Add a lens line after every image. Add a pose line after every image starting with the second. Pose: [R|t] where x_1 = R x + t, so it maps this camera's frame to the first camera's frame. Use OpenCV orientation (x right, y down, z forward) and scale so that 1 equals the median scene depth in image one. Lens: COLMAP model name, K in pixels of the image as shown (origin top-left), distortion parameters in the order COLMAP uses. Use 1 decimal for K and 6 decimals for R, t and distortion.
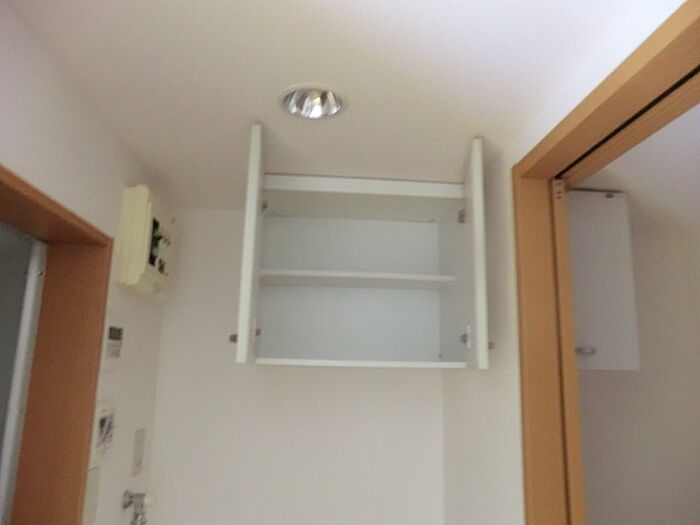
lens RADIAL K [[507.4, 0, 351.0], [0, 507.4, 262.3], [0, 0, 1]] dist [-0.044916, 0.044816]
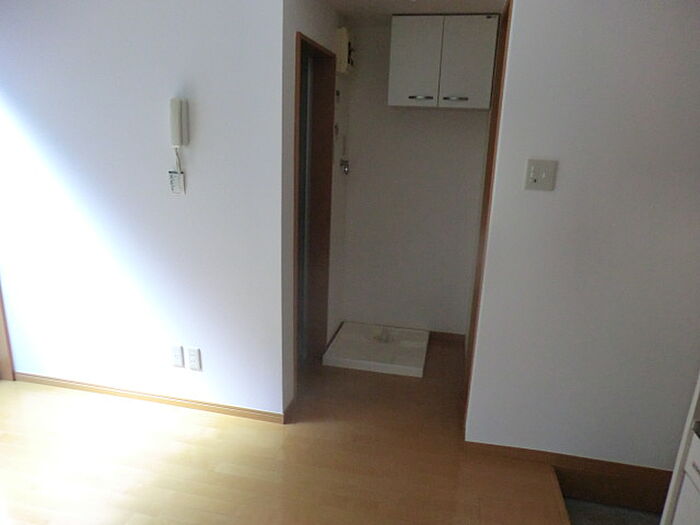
lens RADIAL K [[507.4, 0, 351.0], [0, 507.4, 263.0], [0, 0, 1]] dist [-0.044916, 0.044816]
pose [[0.956985, 0.095787, -0.273871, 0.359420], [0.037933, 0.894523, 0.445409, -0.212481], [0.287649, -0.436638, 0.852412, -1.452324]]
